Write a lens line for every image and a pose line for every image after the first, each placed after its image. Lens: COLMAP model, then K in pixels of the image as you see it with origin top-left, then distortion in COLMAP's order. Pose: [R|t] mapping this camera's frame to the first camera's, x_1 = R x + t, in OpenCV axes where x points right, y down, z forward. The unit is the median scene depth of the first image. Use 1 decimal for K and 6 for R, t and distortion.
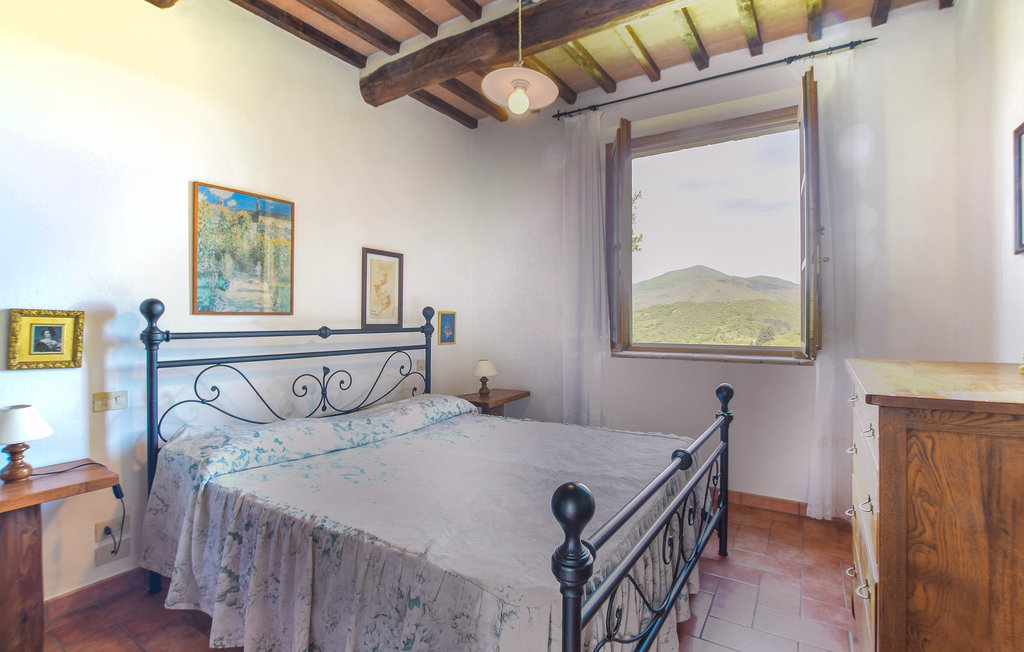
lens RADIAL K [[468.4, 0, 505.4], [0, 468.4, 325.8], [0, 0, 1]] dist [-0.010665, 0.001647]
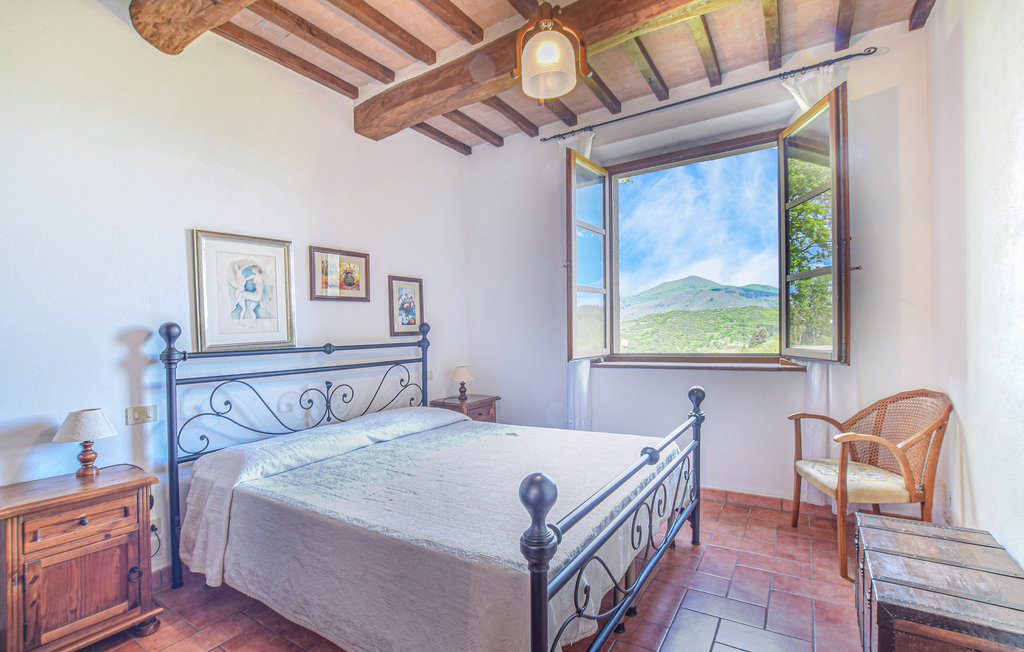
lens RADIAL K [[468.4, 0, 515.1], [0, 468.4, 333.3], [0, 0, 1]] dist [-0.010665, 0.001647]
pose [[0.999552, -0.027912, -0.010767, 0.067669], [0.027774, 0.999532, -0.012834, 0.003830], [0.011120, 0.012529, 0.999860, -0.090986]]
